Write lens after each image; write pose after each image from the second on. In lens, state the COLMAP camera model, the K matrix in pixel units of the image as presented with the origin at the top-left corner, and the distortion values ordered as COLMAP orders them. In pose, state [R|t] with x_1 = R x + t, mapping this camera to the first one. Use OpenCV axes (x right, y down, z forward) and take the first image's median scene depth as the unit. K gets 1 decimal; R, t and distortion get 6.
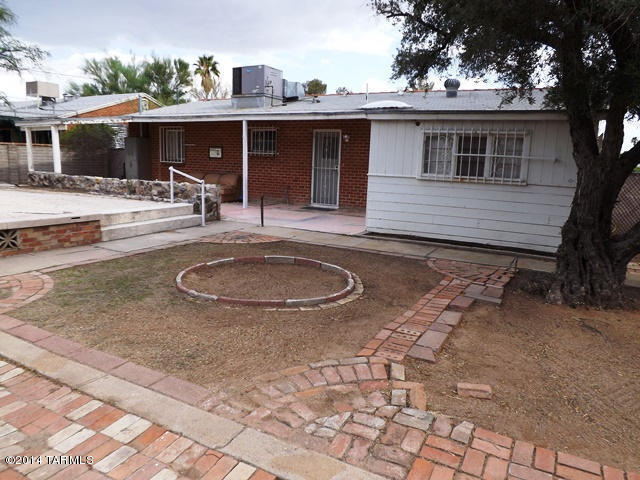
lens RADIAL K [[473.0, 0, 319.8], [0, 473.0, 242.9], [0, 0, 1]] dist [-0.047648, -0.000553]
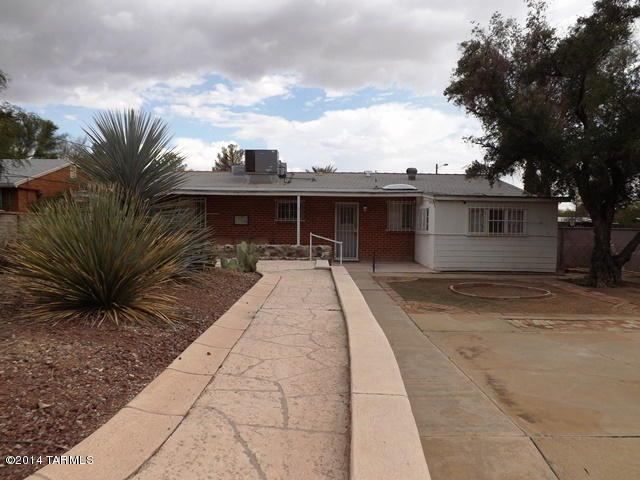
lens RADIAL K [[473.0, 0, 316.9], [0, 473.0, 238.3], [0, 0, 1]] dist [-0.047648, -0.000553]
pose [[0.863400, -0.036870, 0.503170, -0.863081], [0.103599, 0.989030, -0.105296, -0.005185], [-0.493768, 0.143040, 0.857748, -0.123652]]
